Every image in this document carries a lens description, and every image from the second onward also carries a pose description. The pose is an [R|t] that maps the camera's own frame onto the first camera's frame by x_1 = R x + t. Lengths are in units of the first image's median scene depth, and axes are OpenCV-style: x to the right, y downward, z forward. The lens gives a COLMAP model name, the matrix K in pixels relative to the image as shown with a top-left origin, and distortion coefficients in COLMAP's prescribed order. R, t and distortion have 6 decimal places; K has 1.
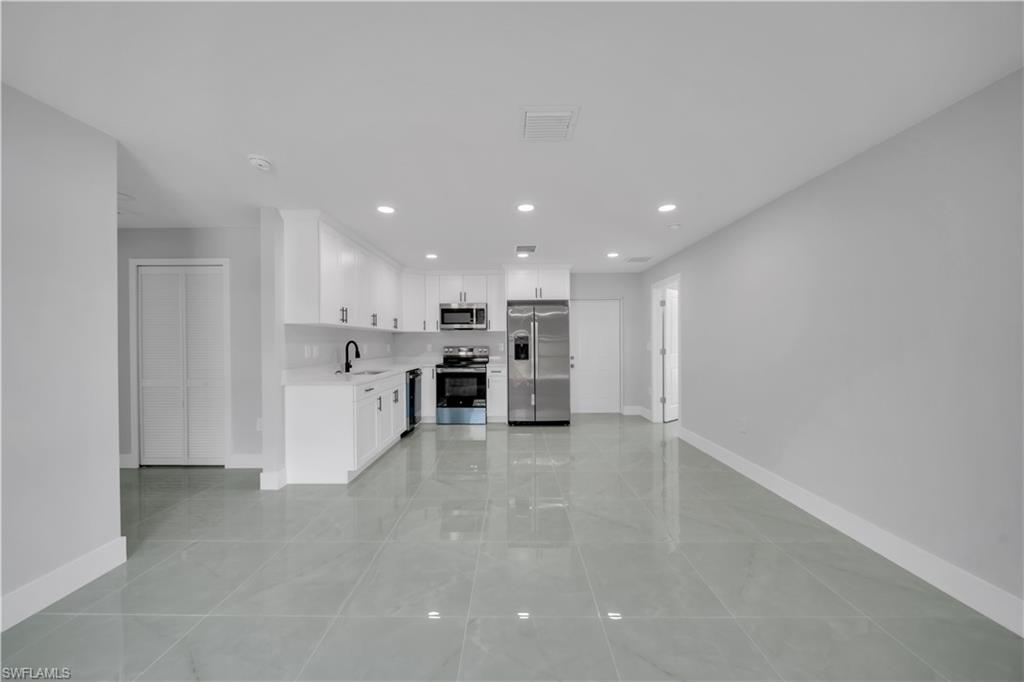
lens RADIAL K [[353.5, 0, 508.9], [0, 353.5, 343.6], [0, 0, 1]] dist [0.000107, -0.000010]
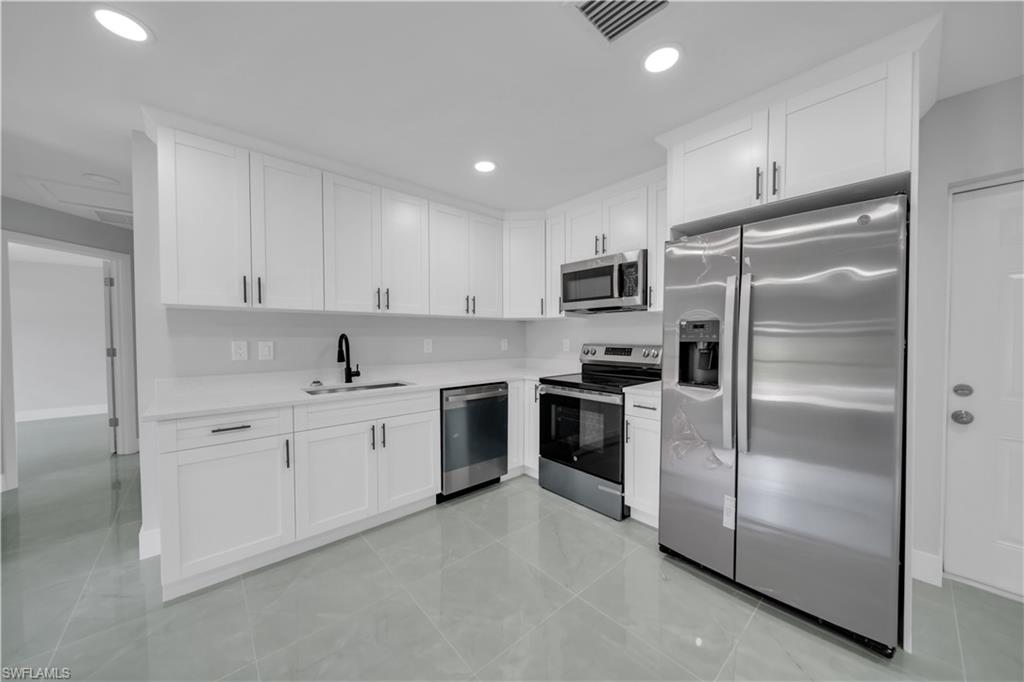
lens RADIAL K [[353.5, 0, 508.9], [0, 353.5, 343.6], [0, 0, 1]] dist [0.000107, -0.000010]
pose [[0.673984, 0.018539, -0.738513, 0.160639], [-0.003421, 0.999753, 0.021975, -0.004078], [0.738738, -0.012284, 0.673881, 0.597011]]
